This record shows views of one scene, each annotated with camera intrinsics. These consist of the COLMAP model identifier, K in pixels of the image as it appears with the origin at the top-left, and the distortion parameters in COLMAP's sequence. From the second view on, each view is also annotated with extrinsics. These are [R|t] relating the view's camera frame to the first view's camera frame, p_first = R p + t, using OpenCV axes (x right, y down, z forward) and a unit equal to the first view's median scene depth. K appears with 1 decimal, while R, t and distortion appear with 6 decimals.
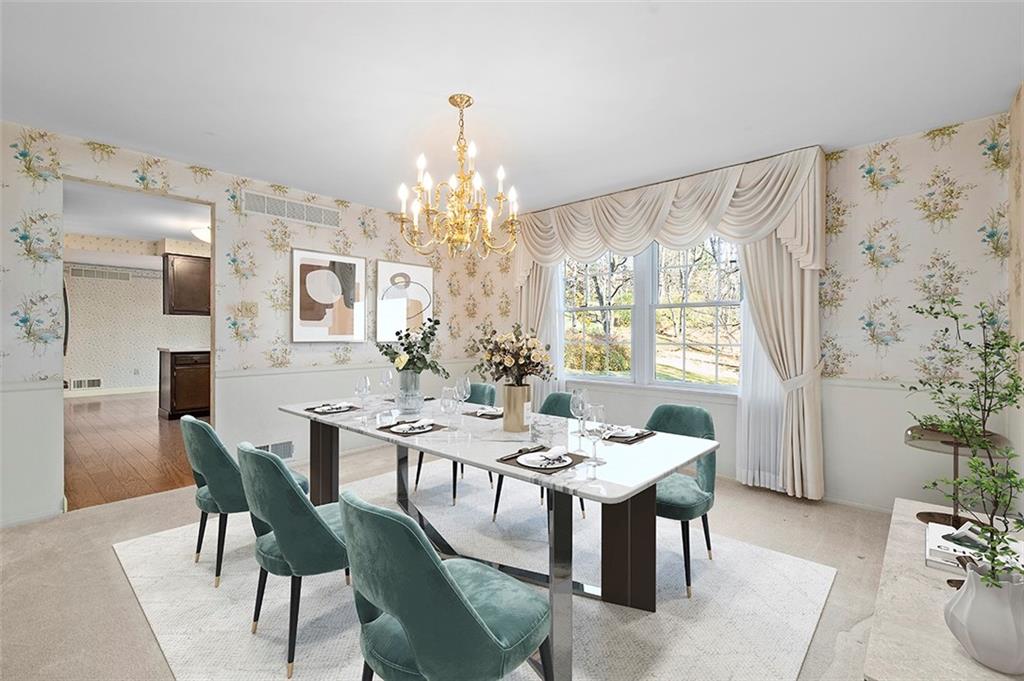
lens RADIAL K [[452.6, 0, 509.4], [0, 452.6, 337.0], [0, 0, 1]] dist [0.003120, 0.000225]
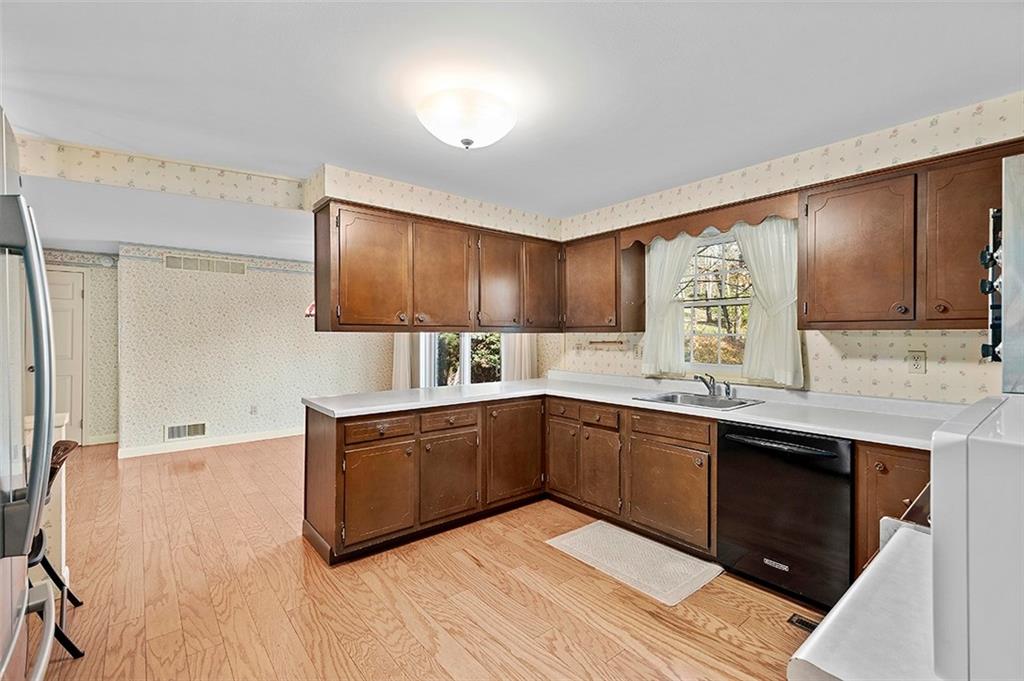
lens RADIAL K [[452.6, 0, 514.6], [0, 452.6, 337.9], [0, 0, 1]] dist [0.003120, 0.000225]
pose [[0.989202, 0.002074, -0.146542, -0.487562], [-0.001648, 0.999994, 0.003024, -0.045741], [0.146547, -0.002750, 0.989200, 0.560458]]
